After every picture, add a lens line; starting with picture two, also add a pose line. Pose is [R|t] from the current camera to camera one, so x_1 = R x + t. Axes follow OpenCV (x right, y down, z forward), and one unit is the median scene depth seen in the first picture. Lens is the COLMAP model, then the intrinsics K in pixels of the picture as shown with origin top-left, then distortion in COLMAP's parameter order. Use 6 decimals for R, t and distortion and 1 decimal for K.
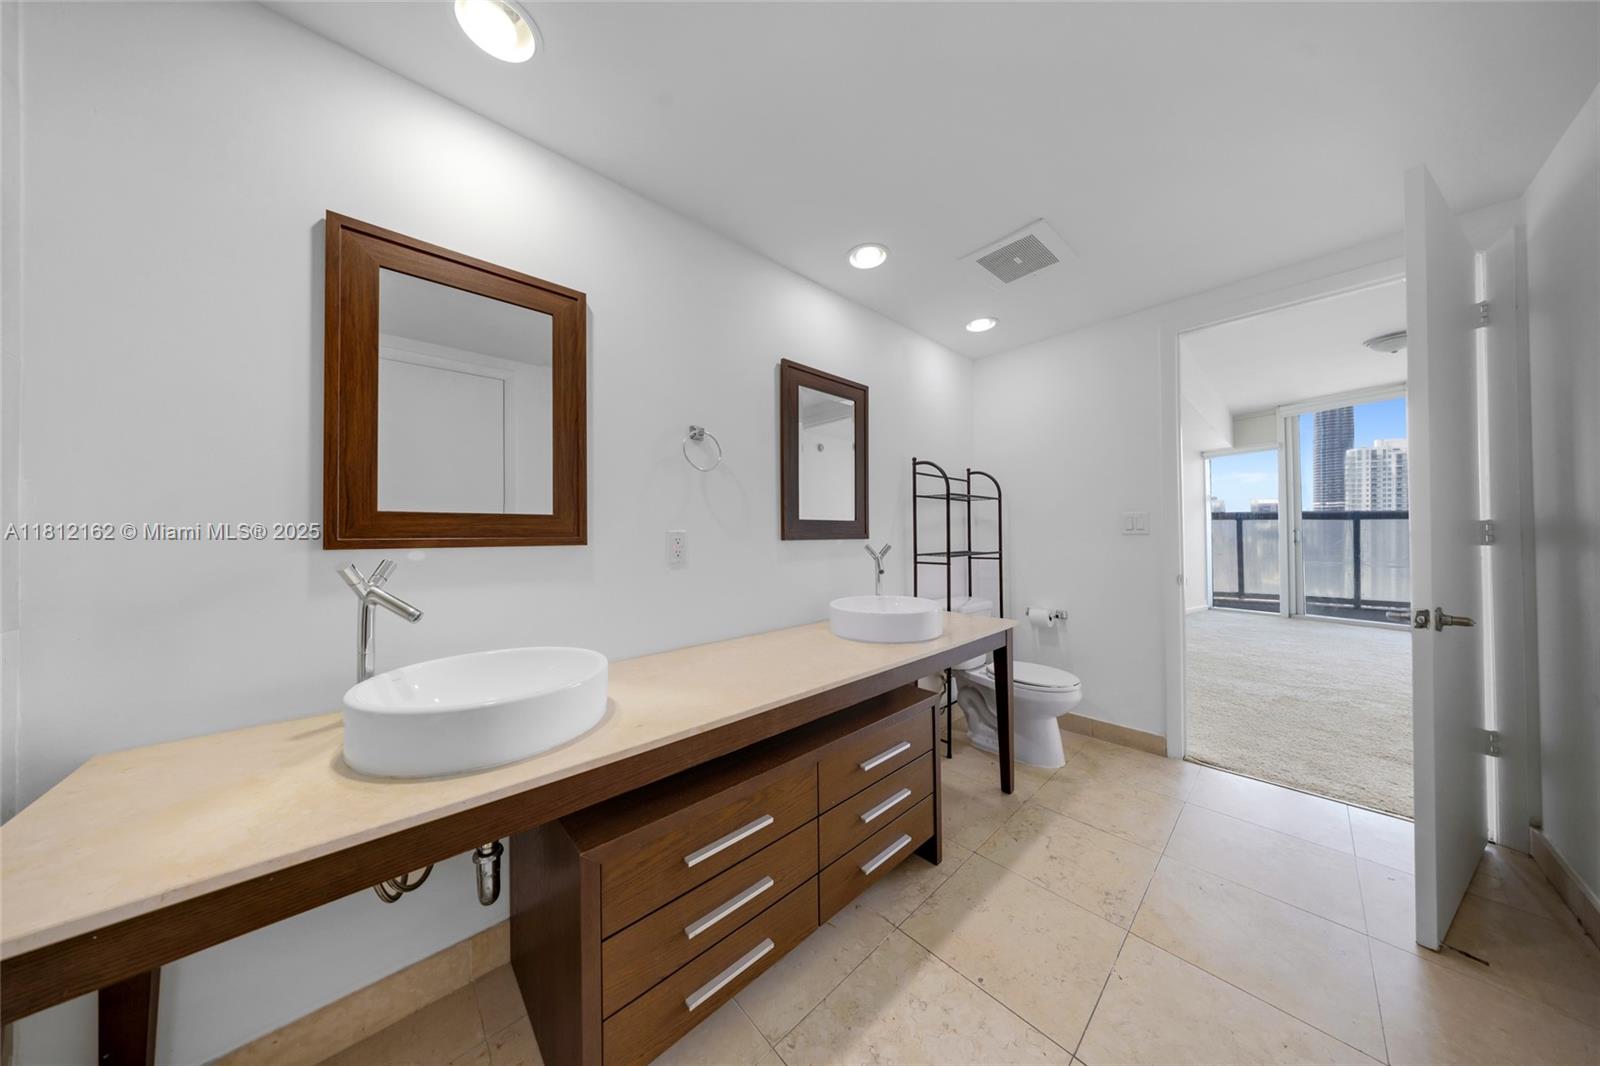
lens RADIAL K [[470.5, 0, 807.6], [0, 470.5, 533.8], [0, 0, 1]] dist [-0.006671, -0.000031]
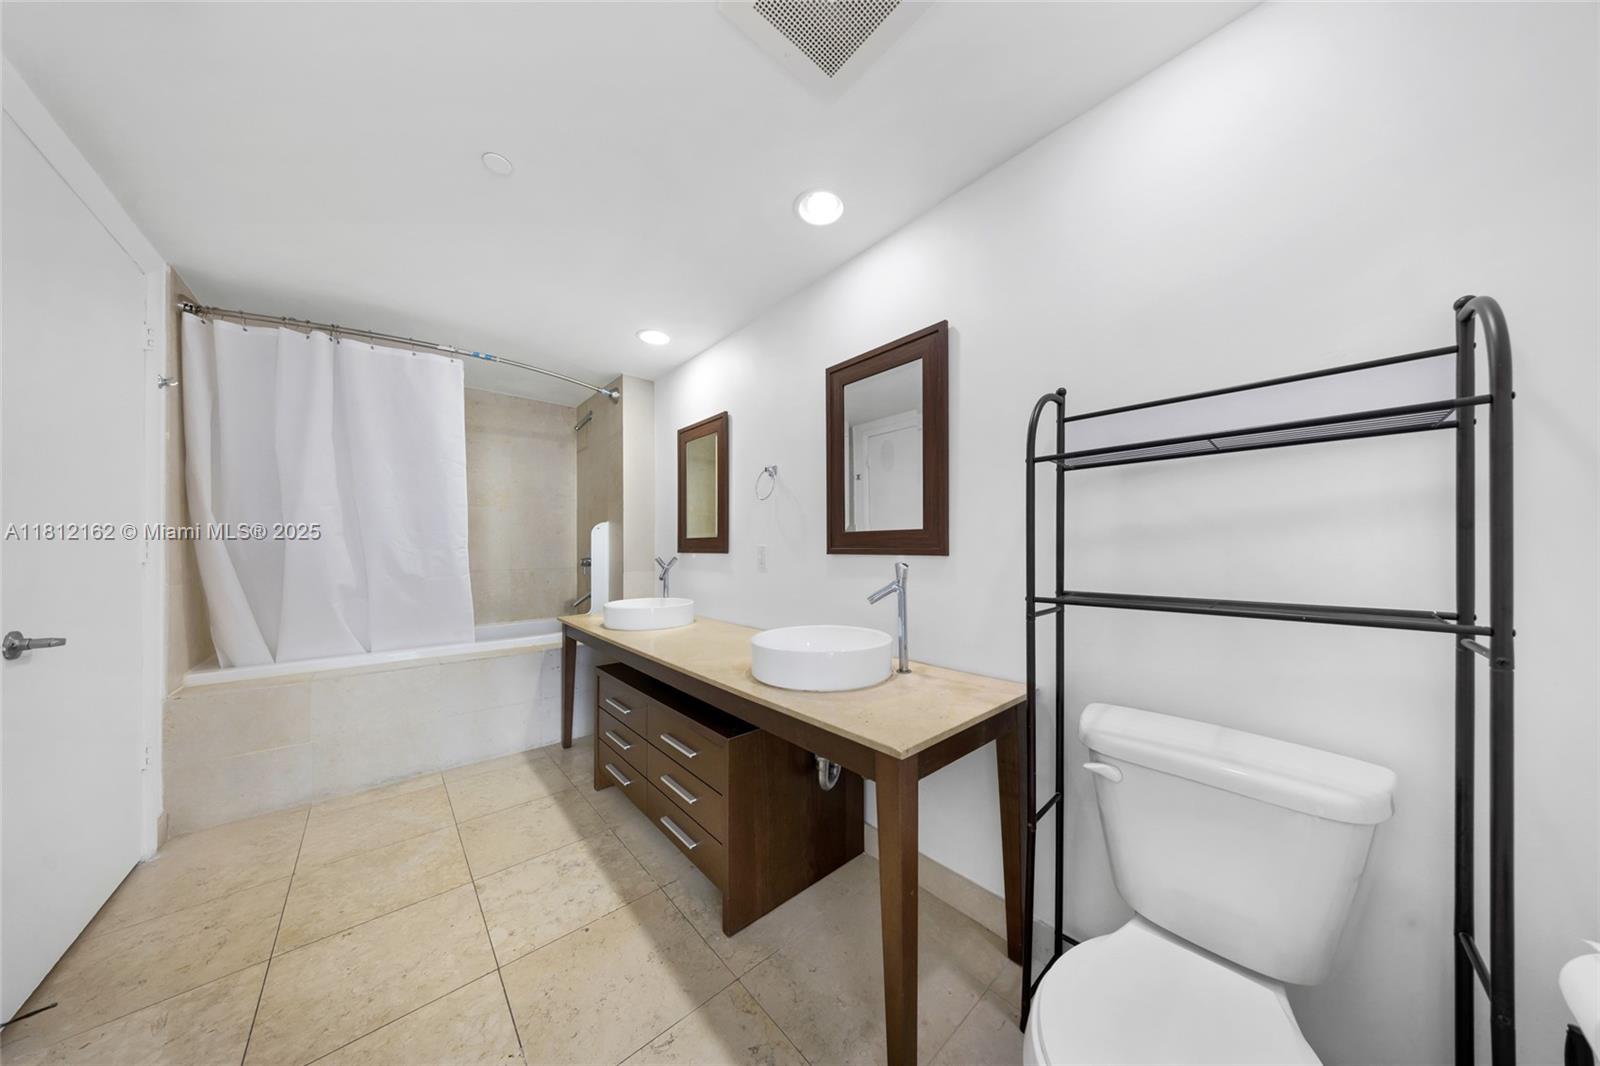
lens RADIAL K [[475.7, 0, 799.9], [0, 475.7, 551.0], [0, 0, 1]] dist [-0.000400, -0.000029]
pose [[-0.025270, 0.014374, -0.999577, 0.961851], [0.004731, 0.999887, 0.014259, -0.006752], [0.999669, -0.004369, -0.025336, 0.981541]]
